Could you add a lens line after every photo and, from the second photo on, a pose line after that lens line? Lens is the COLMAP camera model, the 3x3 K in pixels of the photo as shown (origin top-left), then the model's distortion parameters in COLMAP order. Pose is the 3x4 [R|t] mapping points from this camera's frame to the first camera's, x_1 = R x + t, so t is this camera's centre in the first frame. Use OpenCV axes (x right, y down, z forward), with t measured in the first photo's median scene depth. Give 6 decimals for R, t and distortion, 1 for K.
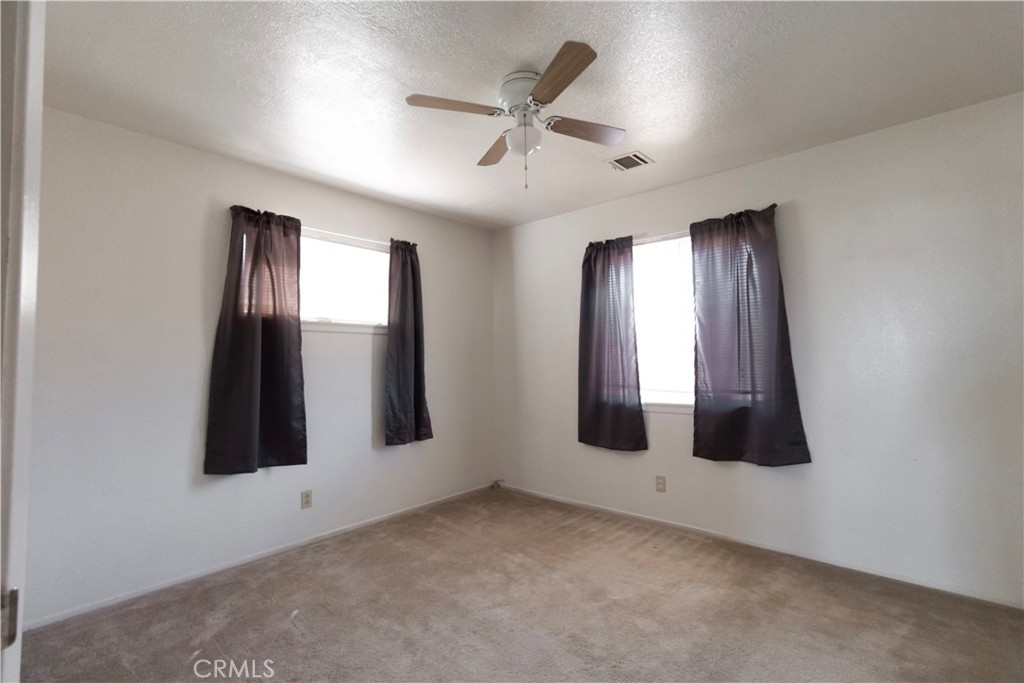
lens RADIAL K [[471.8, 0, 516.7], [0, 471.8, 338.7], [0, 0, 1]] dist [0.000159, -0.000063]
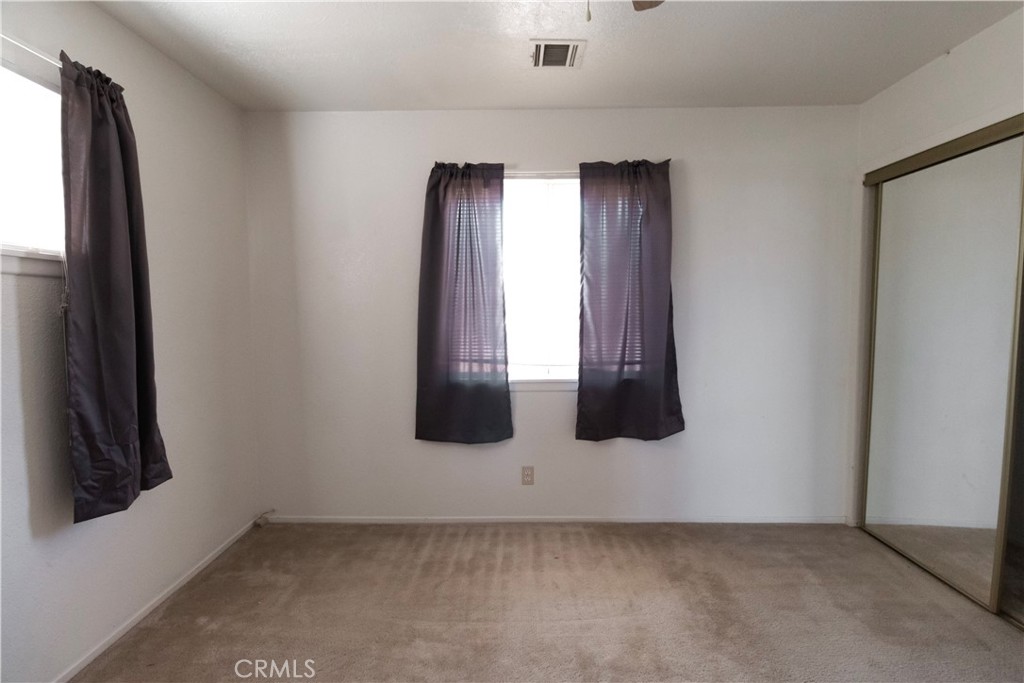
lens RADIAL K [[471.8, 0, 516.7], [0, 471.8, 338.7], [0, 0, 1]] dist [0.000159, -0.000063]
pose [[0.762139, -0.028065, 0.646805, -0.240497], [-0.033401, 0.996025, 0.082574, -0.002256], [-0.646551, -0.084537, 0.758172, 0.392896]]
